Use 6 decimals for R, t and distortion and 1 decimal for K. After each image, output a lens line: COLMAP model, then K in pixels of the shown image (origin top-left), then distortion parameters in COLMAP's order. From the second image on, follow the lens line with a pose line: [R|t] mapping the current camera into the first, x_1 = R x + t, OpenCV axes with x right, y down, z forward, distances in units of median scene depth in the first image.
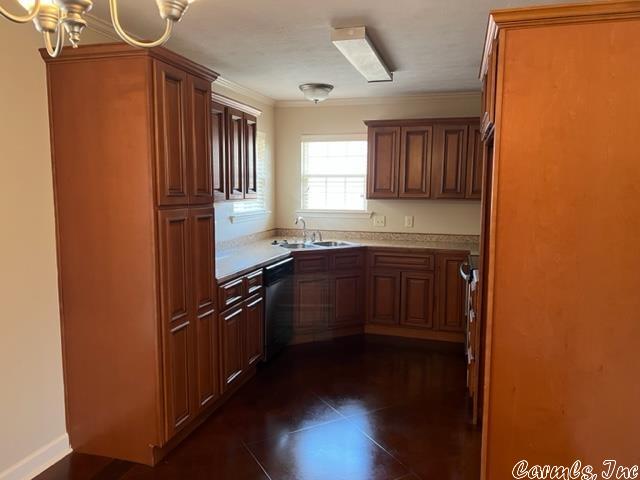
lens RADIAL K [[478.3, 0, 315.0], [0, 478.3, 240.3], [0, 0, 1]] dist [0.071454, -0.110383]
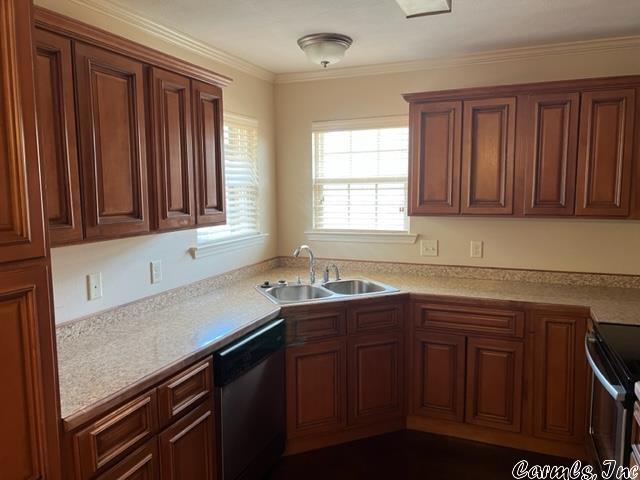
lens RADIAL K [[478.3, 0, 315.0], [0, 478.3, 240.3], [0, 0, 1]] dist [0.071454, -0.110383]
pose [[0.995254, -0.007455, -0.097029, 0.047033], [0.007189, 0.999969, -0.003092, -0.054282], [0.097049, 0.002380, 0.995277, 0.359021]]
